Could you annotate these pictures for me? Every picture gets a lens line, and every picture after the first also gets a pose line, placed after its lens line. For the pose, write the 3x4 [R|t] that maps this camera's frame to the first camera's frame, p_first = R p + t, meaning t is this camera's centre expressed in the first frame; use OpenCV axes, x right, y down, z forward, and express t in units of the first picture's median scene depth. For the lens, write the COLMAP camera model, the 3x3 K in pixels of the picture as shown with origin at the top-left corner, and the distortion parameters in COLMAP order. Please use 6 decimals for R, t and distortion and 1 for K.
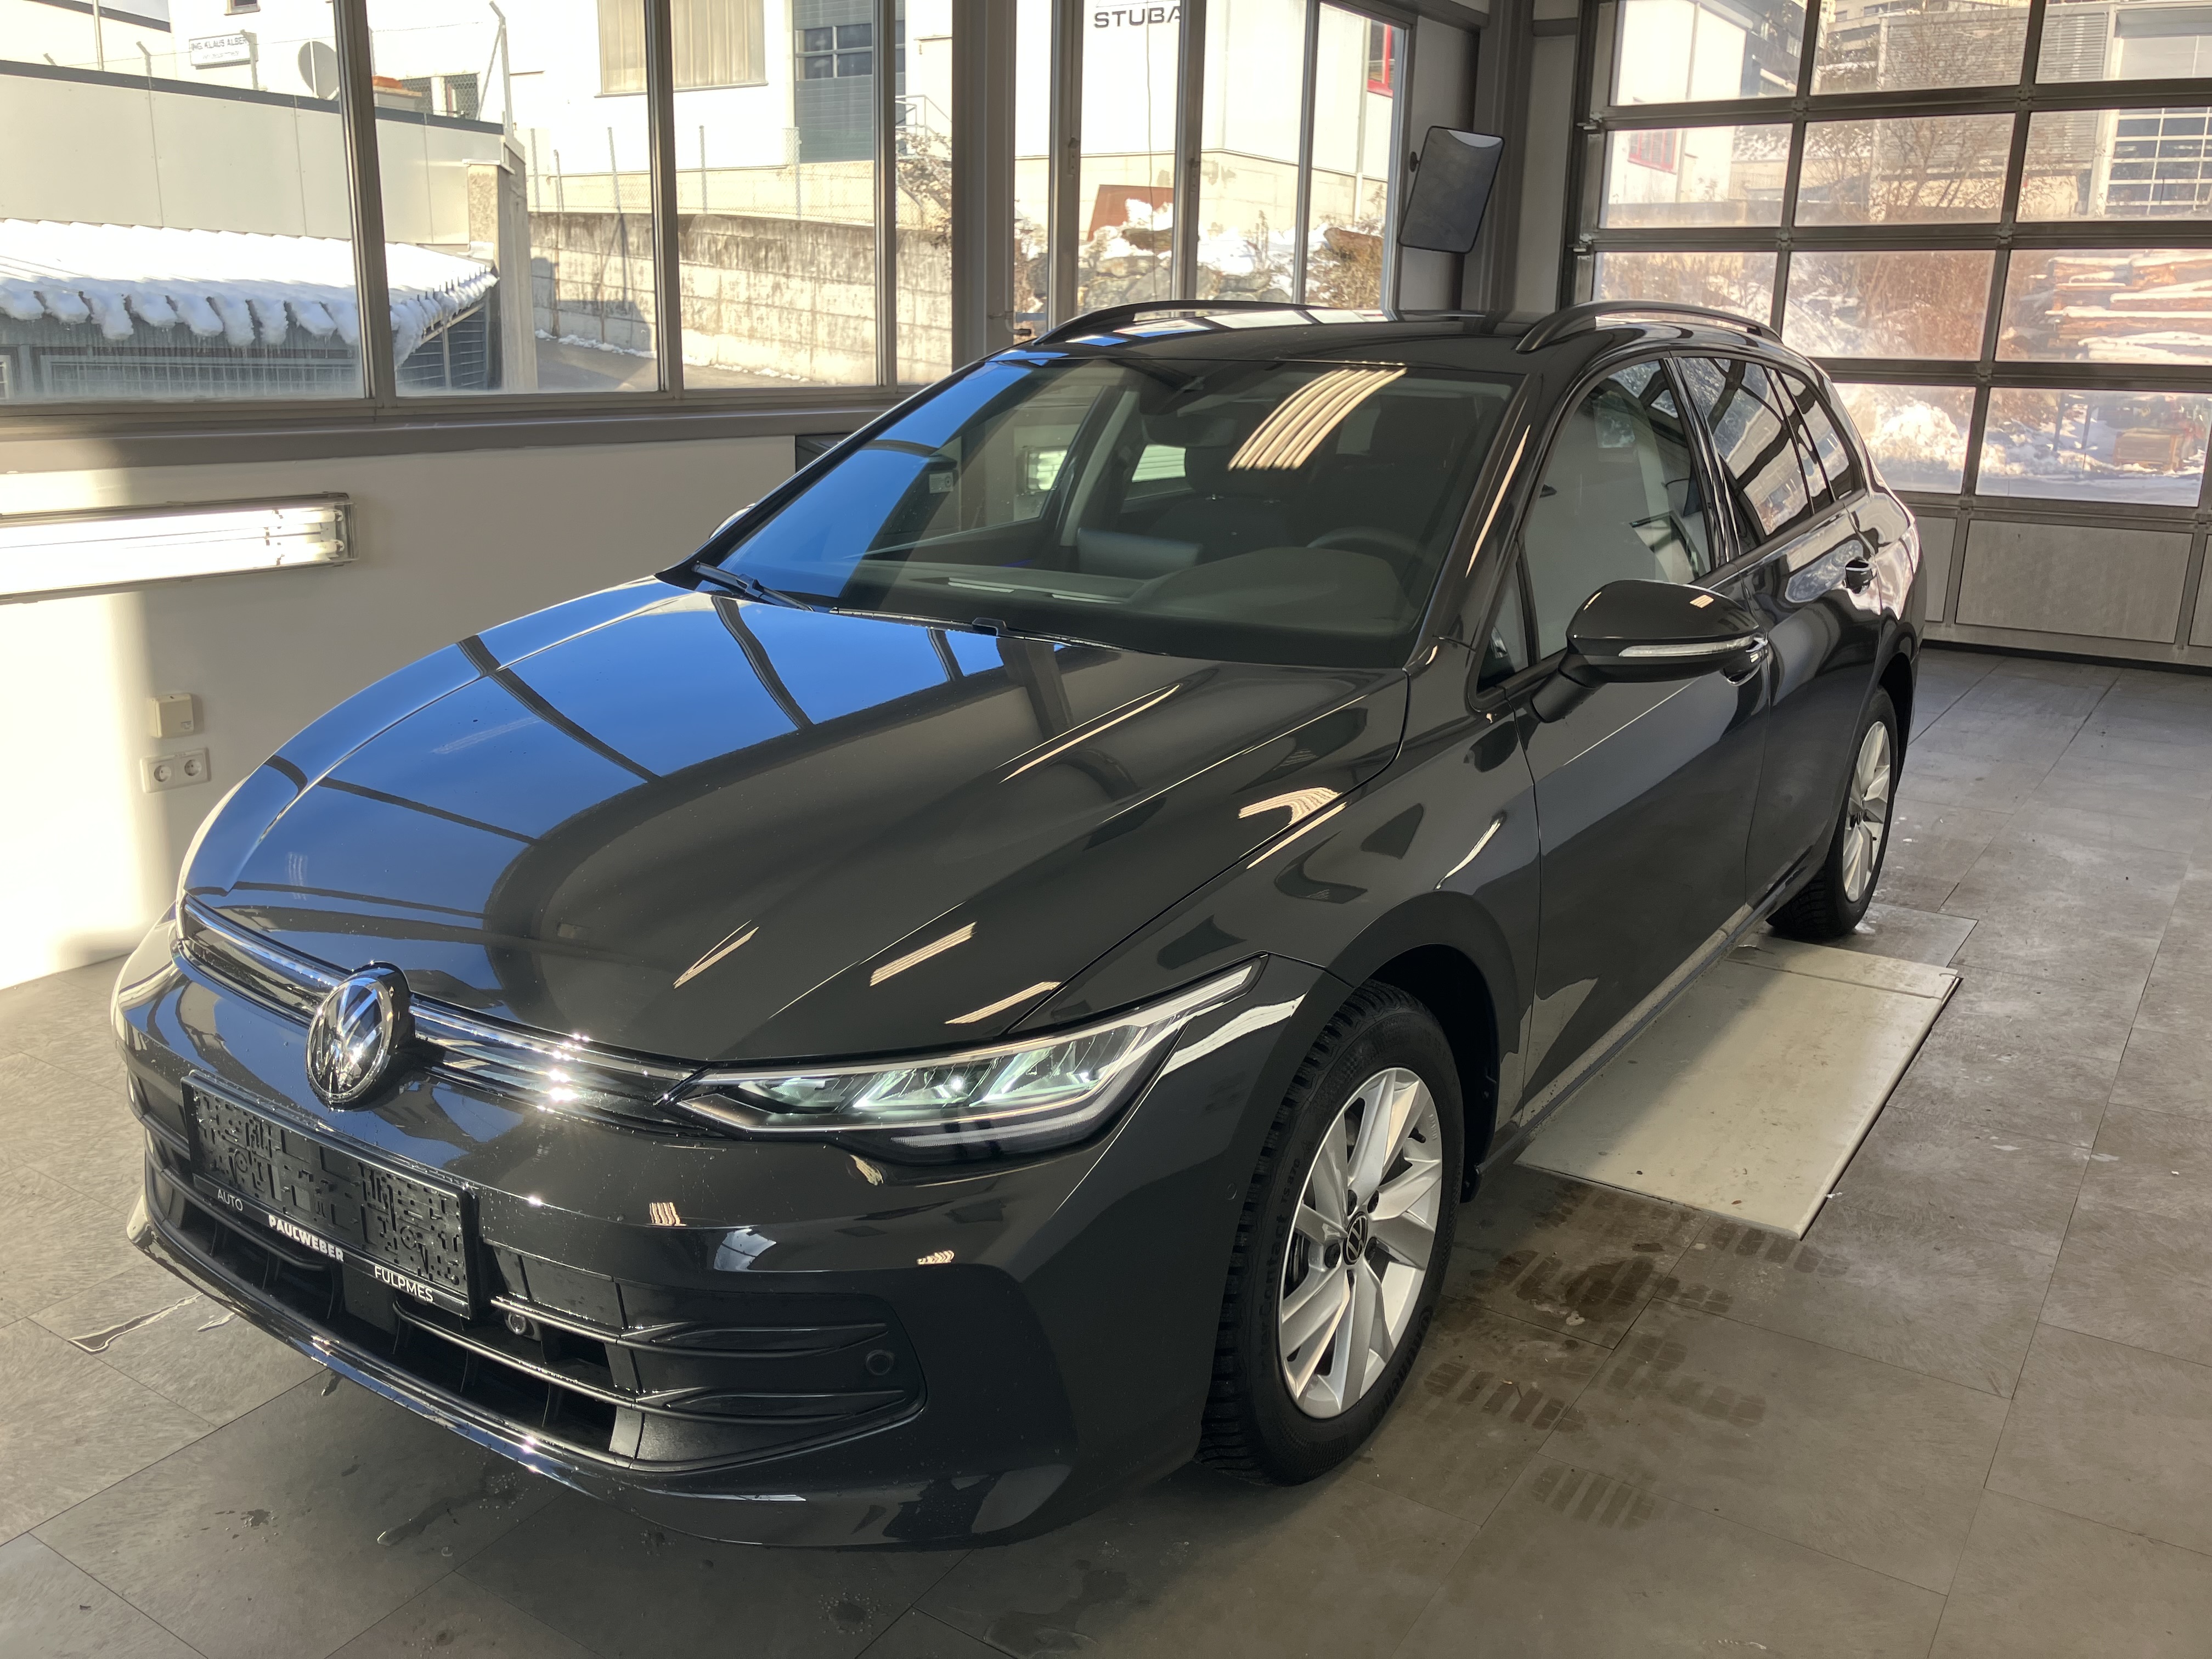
lens RADIAL K [[1788.4, 0, 1113.9], [0, 1788.4, 846.8], [0, 0, 1]] dist [0.013121, -0.007970]
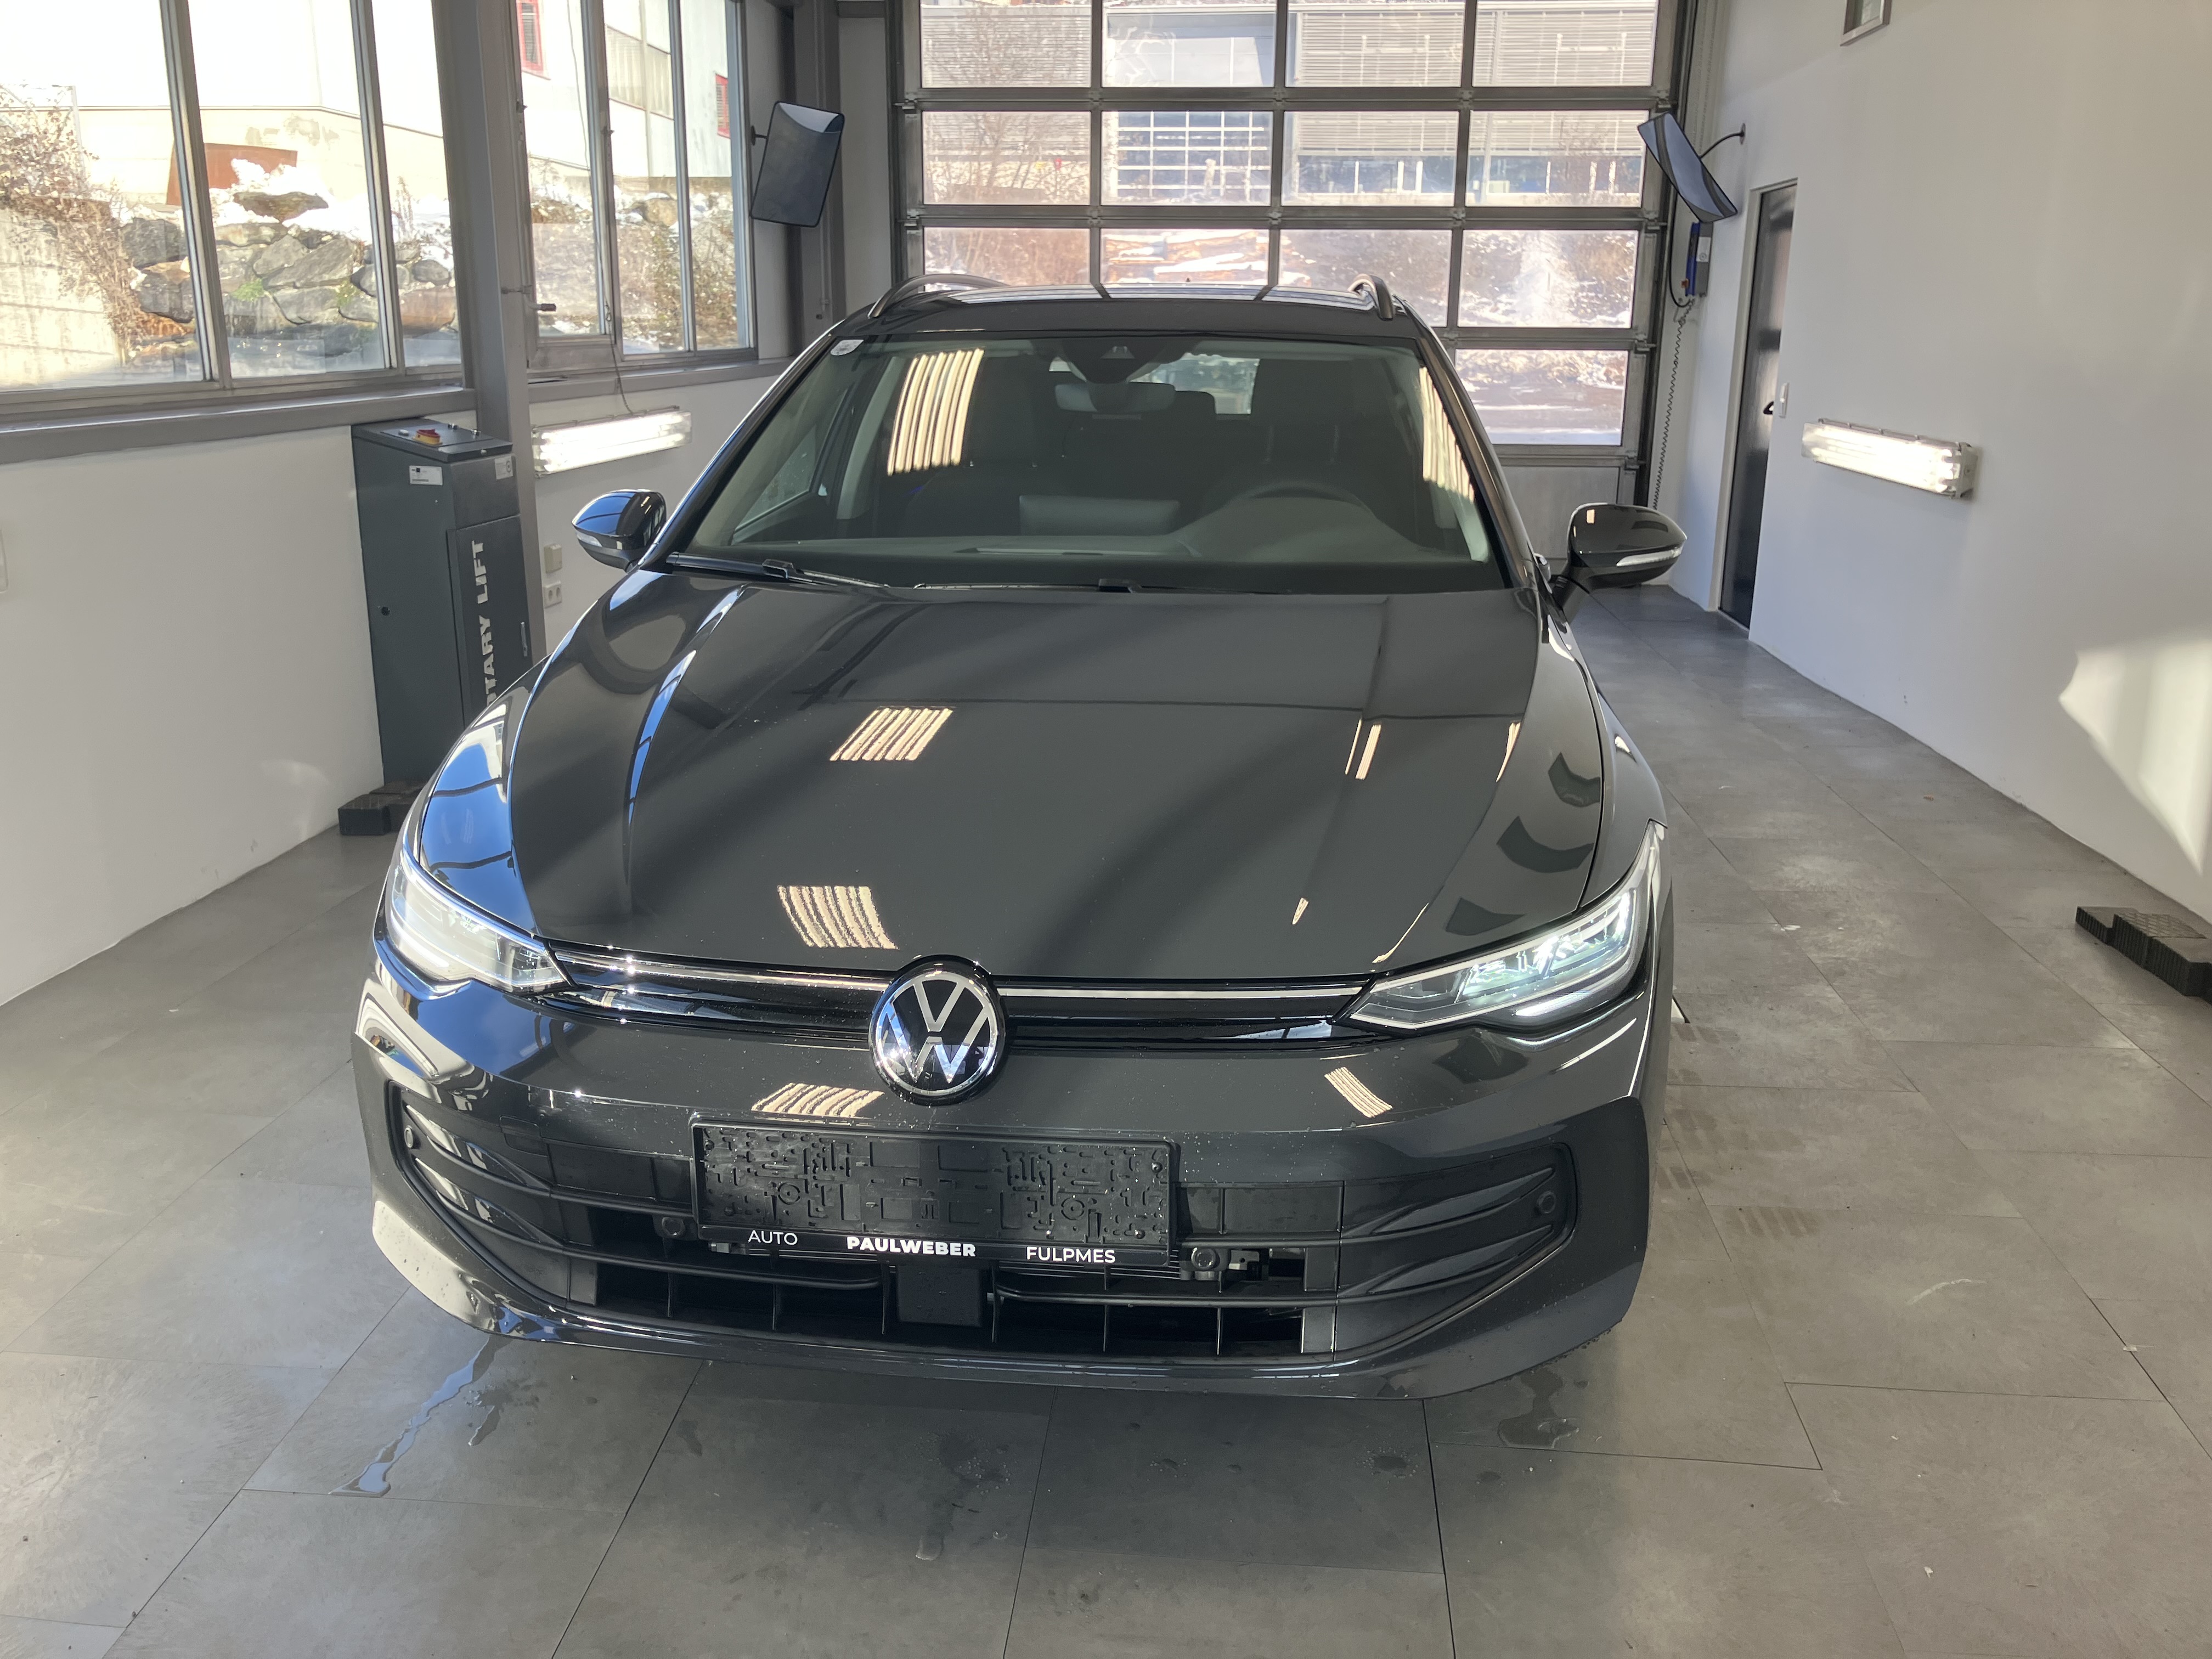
lens RADIAL K [[1788.4, 0, 1088.7], [0, 1788.4, 852.1], [0, 0, 1]] dist [0.013121, -0.007970]
pose [[0.884821, -0.145602, 0.442596, -0.166105], [0.138031, 0.989192, 0.049470, -0.006249], [-0.445016, 0.017320, 0.895355, 0.018133]]
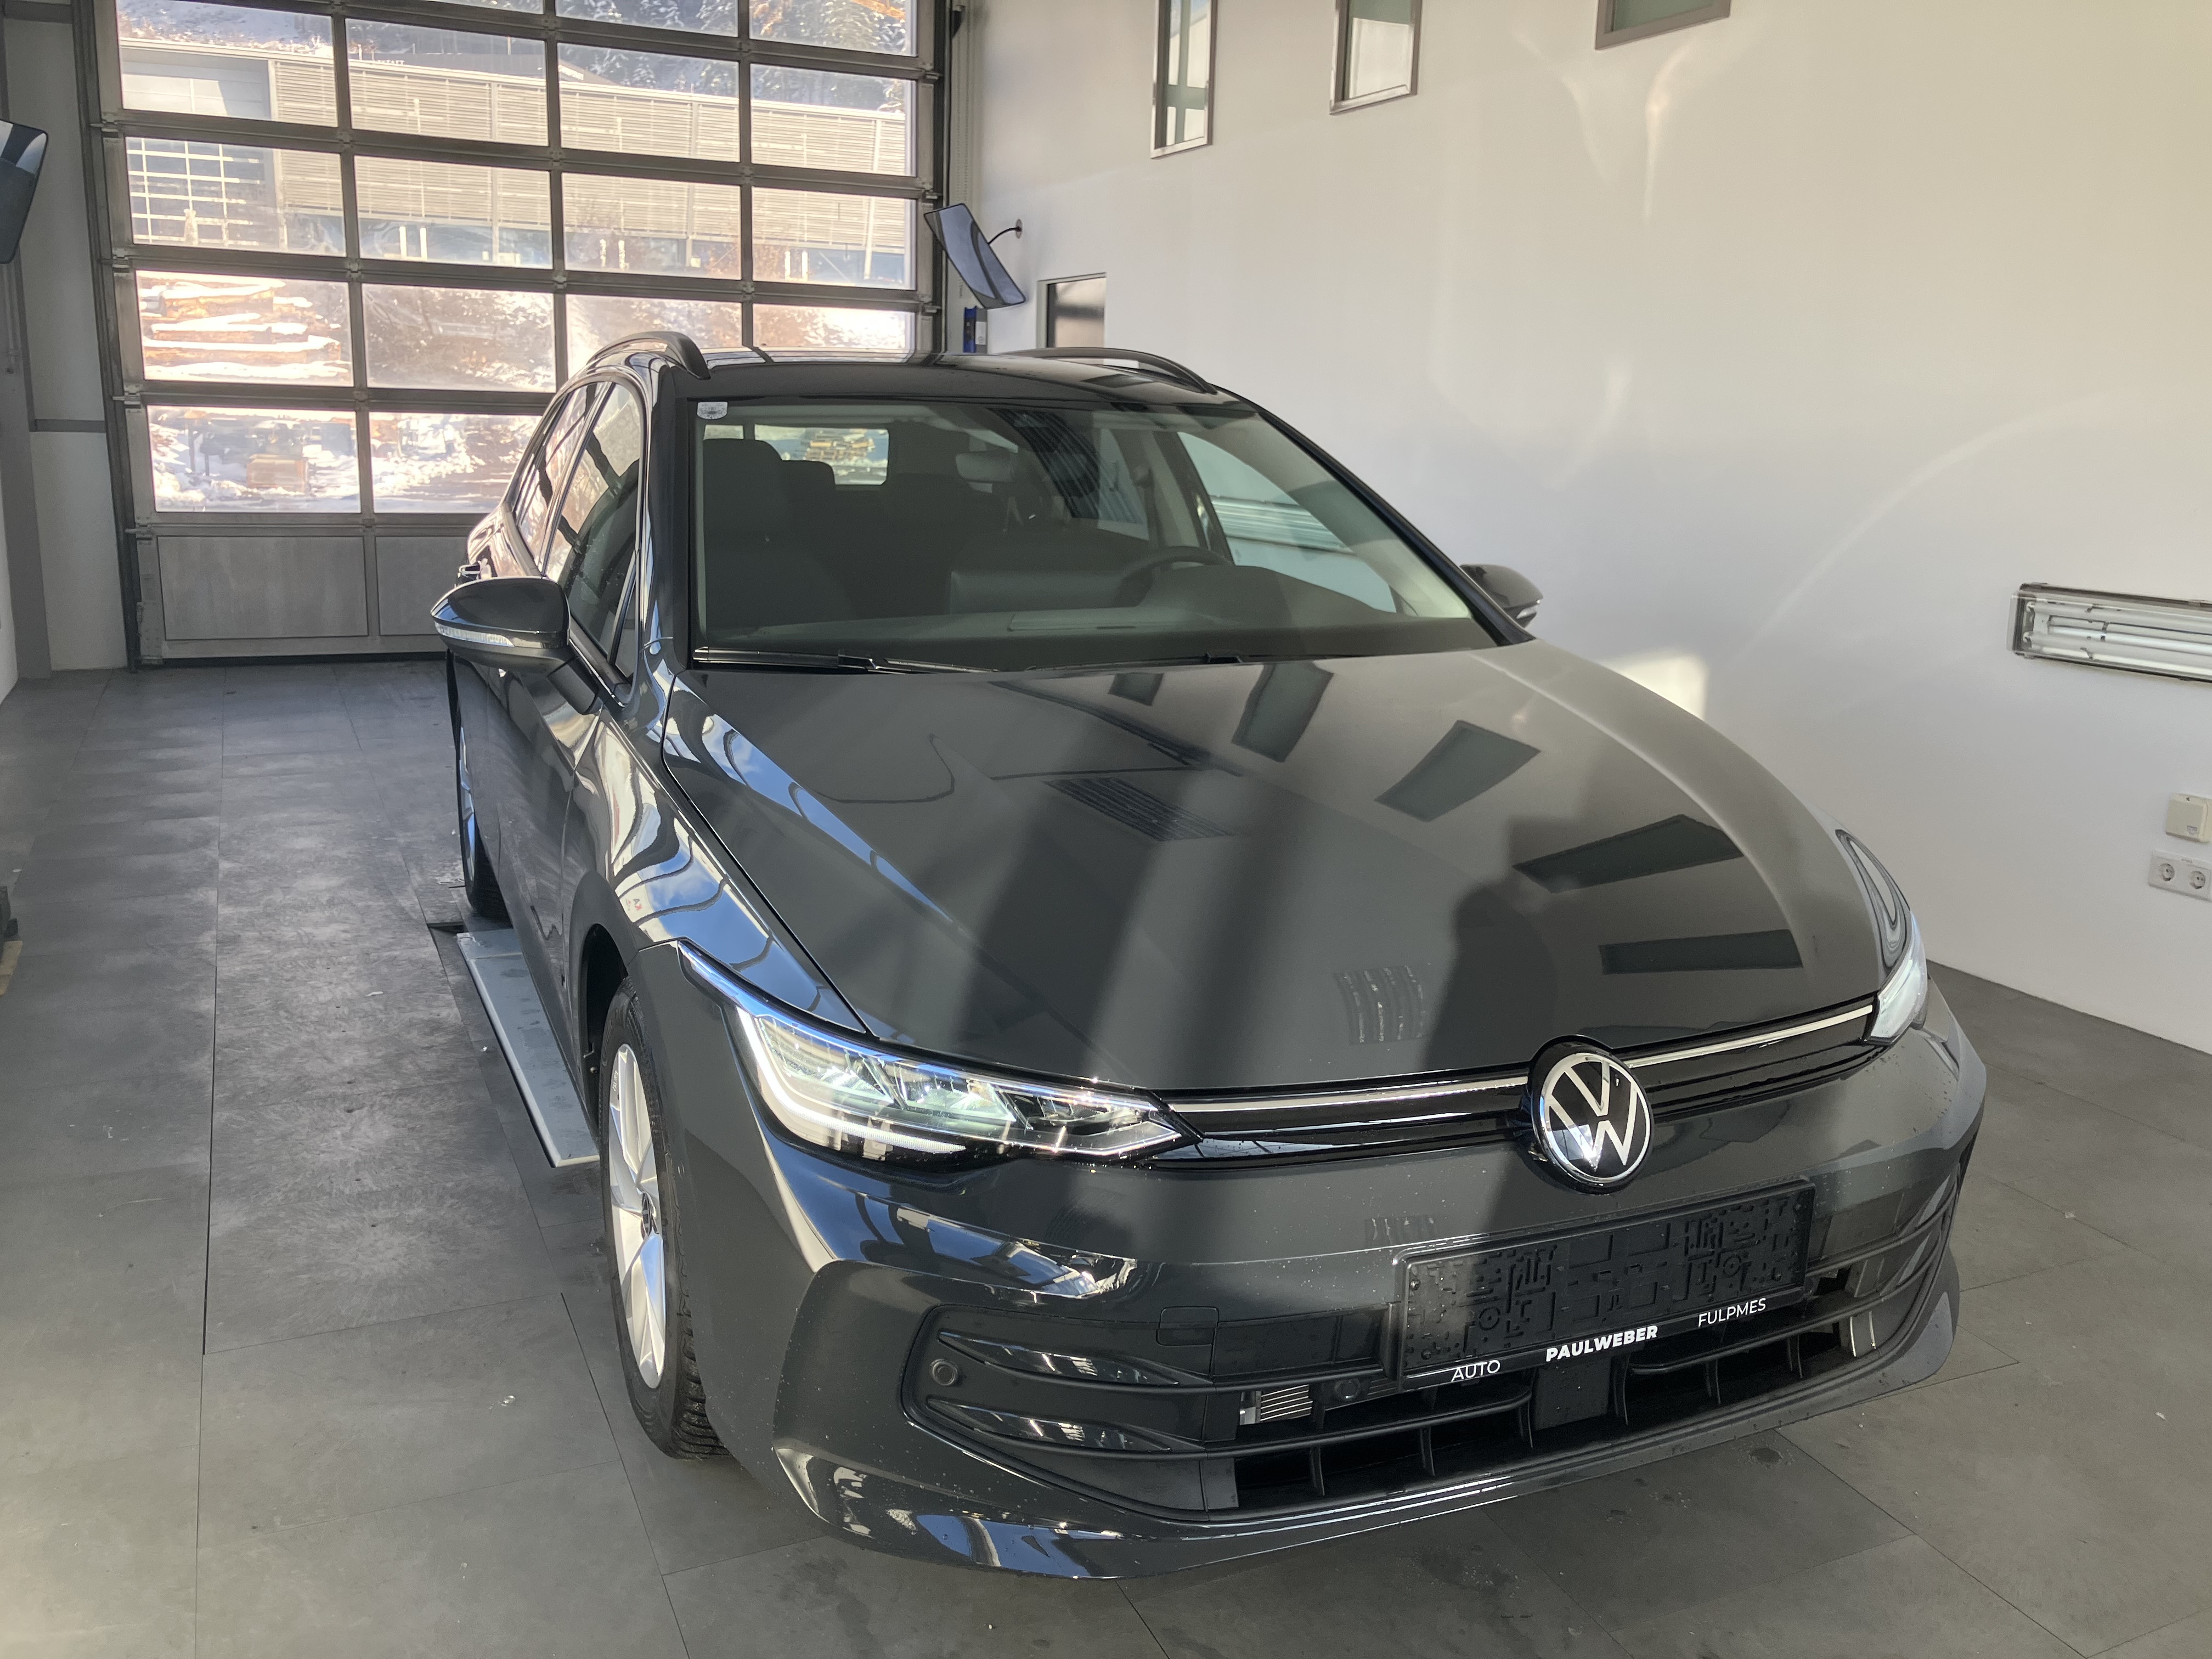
lens RADIAL K [[1788.4, 0, 1112.1], [0, 1788.4, 839.1], [0, 0, 1]] dist [0.013121, -0.007970]
pose [[0.532831, -0.201697, 0.821833, -0.269904], [0.216540, 0.971343, 0.097997, -0.036217], [-0.818048, 0.125744, 0.561237, 0.128542]]
